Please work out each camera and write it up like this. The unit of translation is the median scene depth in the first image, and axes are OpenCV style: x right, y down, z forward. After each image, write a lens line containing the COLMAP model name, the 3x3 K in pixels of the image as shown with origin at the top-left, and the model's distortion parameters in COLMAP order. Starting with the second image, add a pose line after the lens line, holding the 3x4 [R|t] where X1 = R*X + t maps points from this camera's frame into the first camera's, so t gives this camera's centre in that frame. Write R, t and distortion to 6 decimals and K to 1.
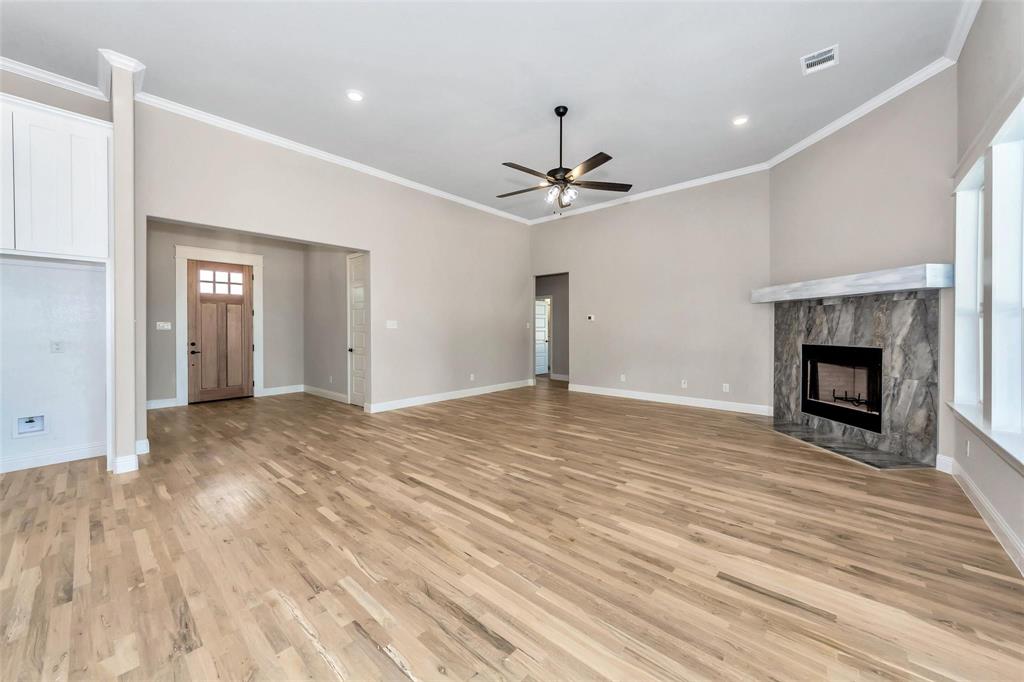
lens RADIAL K [[372.7, 0, 509.2], [0, 372.7, 328.9], [0, 0, 1]] dist [0.002834, 0.000634]
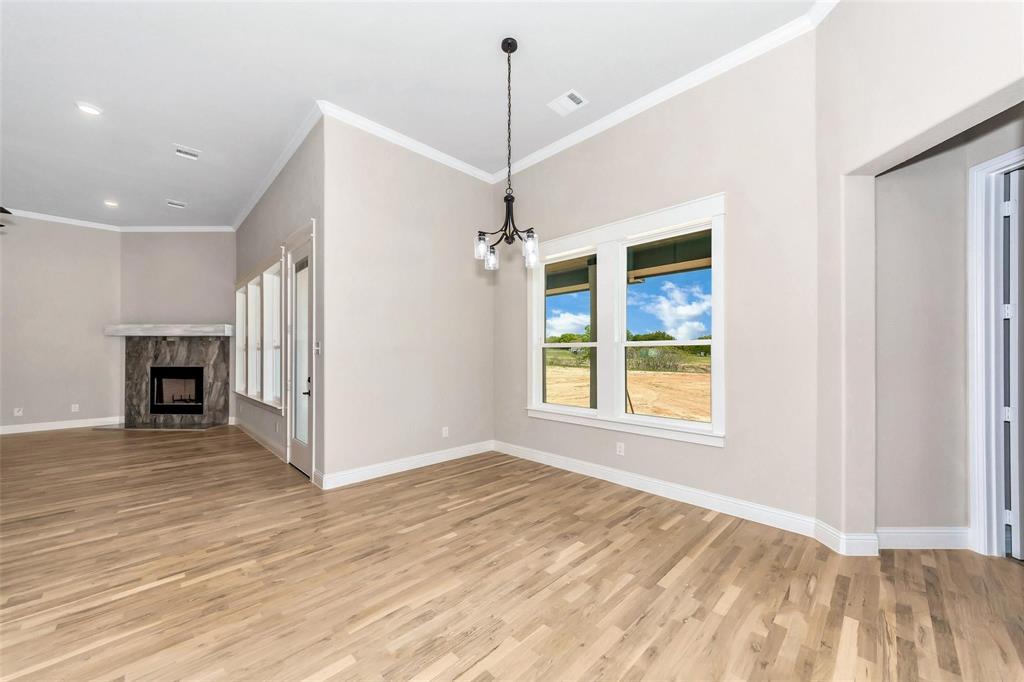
lens RADIAL K [[372.7, 0, 499.0], [0, 372.7, 356.7], [0, 0, 1]] dist [0.002834, 0.000634]
pose [[0.065667, 0.002180, 0.997839, -0.677877], [-0.003022, 0.999993, -0.001985, 0.001360], [-0.997837, -0.002885, 0.065673, -0.526238]]
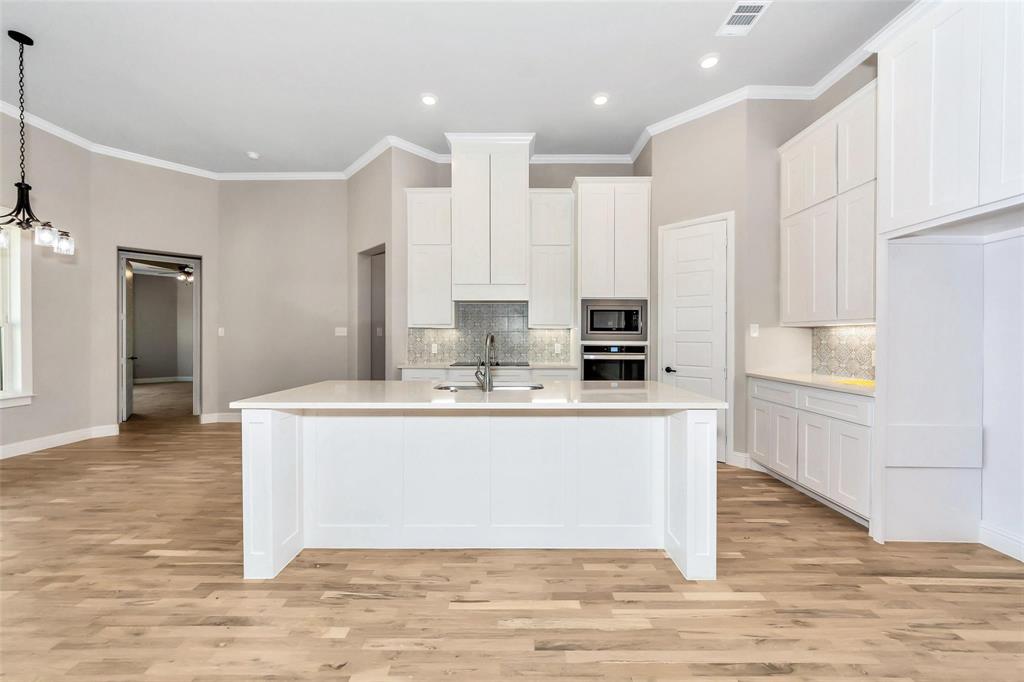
lens RADIAL K [[372.7, 0, 513.3], [0, 372.7, 333.7], [0, 0, 1]] dist [0.002834, 0.000634]
pose [[-0.748934, -0.003676, -0.662634, -0.227471], [-0.000892, 0.999989, -0.004540, -0.006841], [0.662644, -0.002809, -0.748929, 0.683184]]
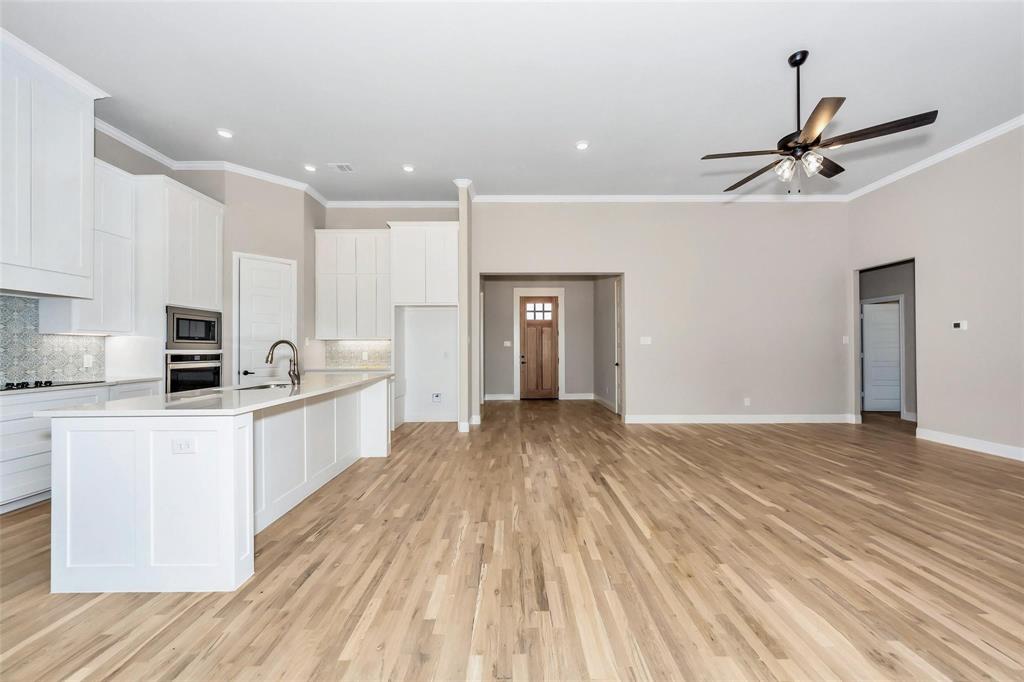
lens RADIAL K [[372.7, 0, 516.6], [0, 372.7, 348.7], [0, 0, 1]] dist [0.002834, 0.000634]
pose [[0.679583, 0.001354, -0.733597, 0.288194], [0.004231, 0.999974, 0.005764, 0.003213], [0.733586, -0.007021, 0.679560, 0.040819]]
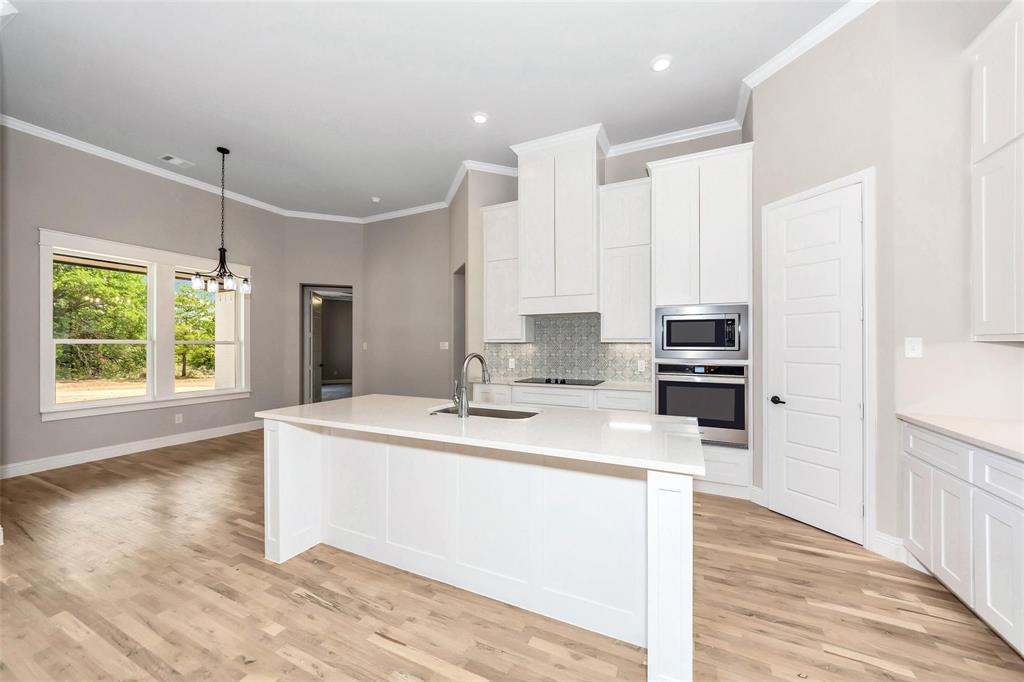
lens RADIAL K [[372.7, 0, 514.2], [0, 372.7, 340.8], [0, 0, 1]] dist [0.002834, 0.000634]
pose [[-0.958812, 0.001812, -0.284036, -0.495129], [0.003668, 0.999975, -0.006003, -0.028369], [0.284018, -0.006797, -0.958795, 0.767315]]
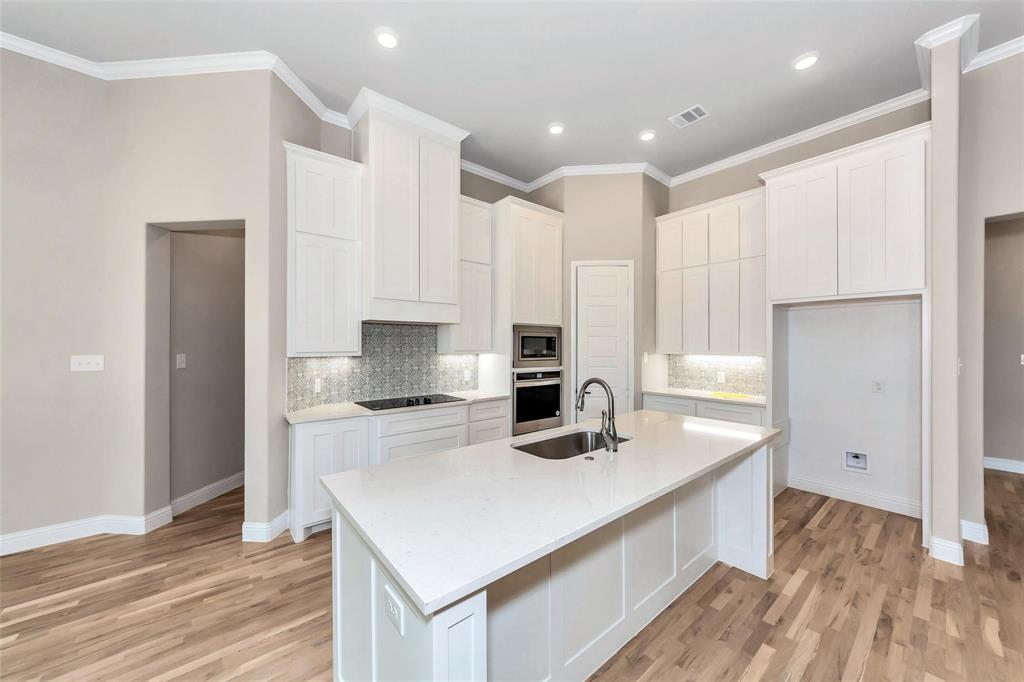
lens RADIAL K [[372.7, 0, 508.0], [0, 372.7, 338.8], [0, 0, 1]] dist [0.002834, 0.000634]
pose [[-0.155397, -0.015391, -0.987732, -0.078853], [-0.000700, 0.999880, -0.015470, -0.054967], [0.987852, -0.001713, -0.155389, 0.173259]]
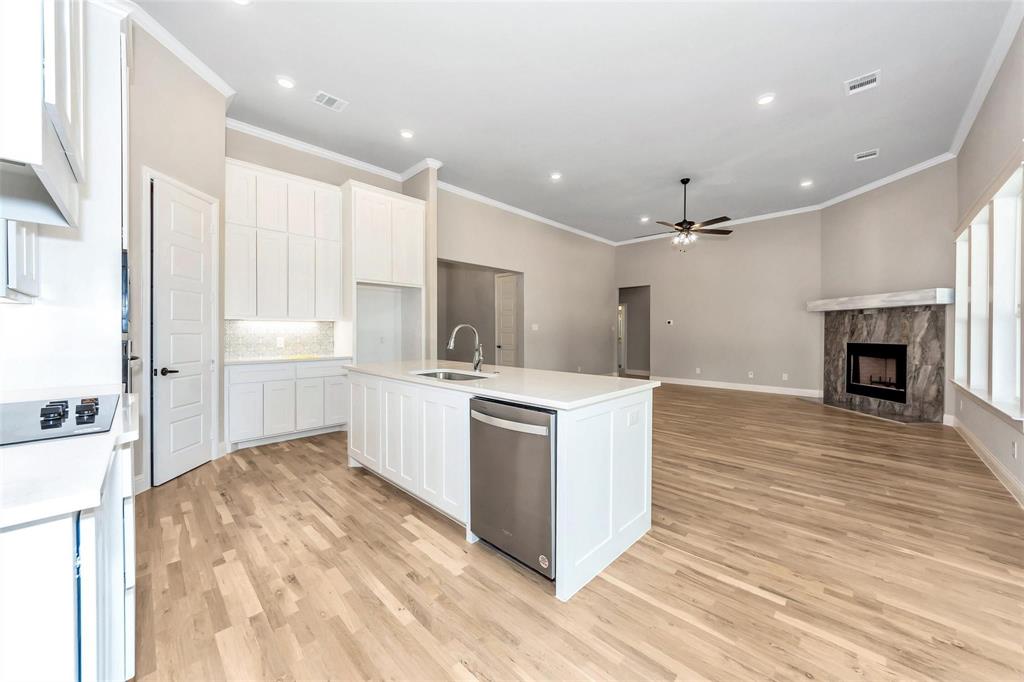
lens RADIAL K [[372.7, 0, 519.8], [0, 372.7, 331.7], [0, 0, 1]] dist [0.002834, 0.000634]
pose [[0.999833, 0.002510, -0.018094, -0.478668], [-0.002477, 0.999995, 0.001802, 0.002015], [0.018098, -0.001757, 0.999835, -0.478892]]
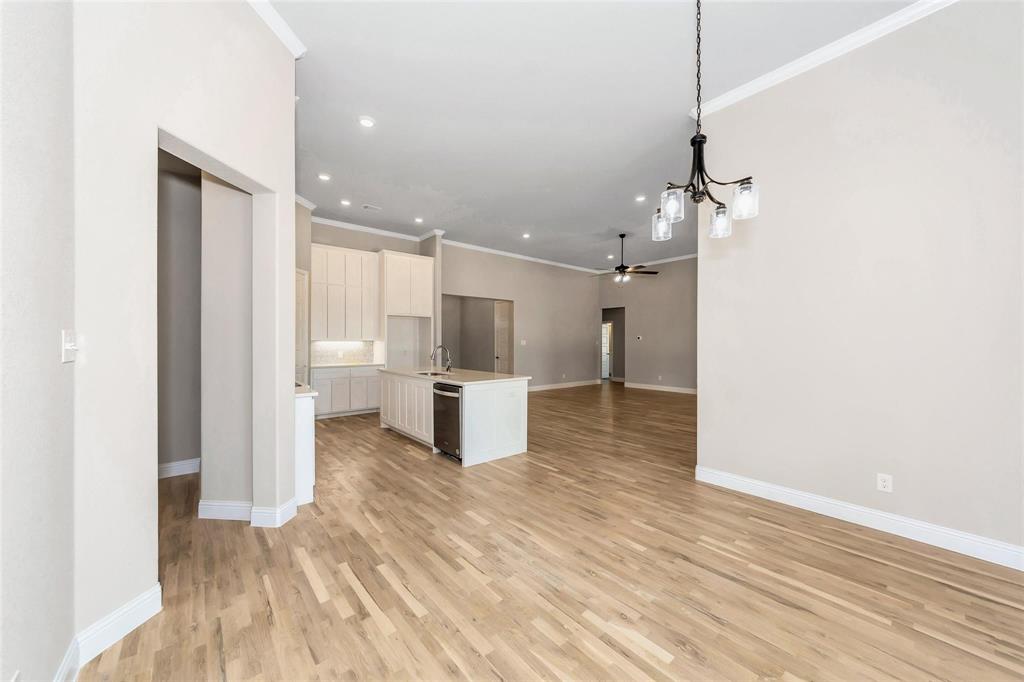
lens RADIAL K [[372.7, 0, 518.4], [0, 372.7, 339.4], [0, 0, 1]] dist [0.002834, 0.000634]
pose [[0.993333, 0.002145, -0.115260, -0.182170], [-0.002612, 0.999989, -0.003904, -0.029386], [0.115250, 0.004179, 0.993328, -1.022191]]
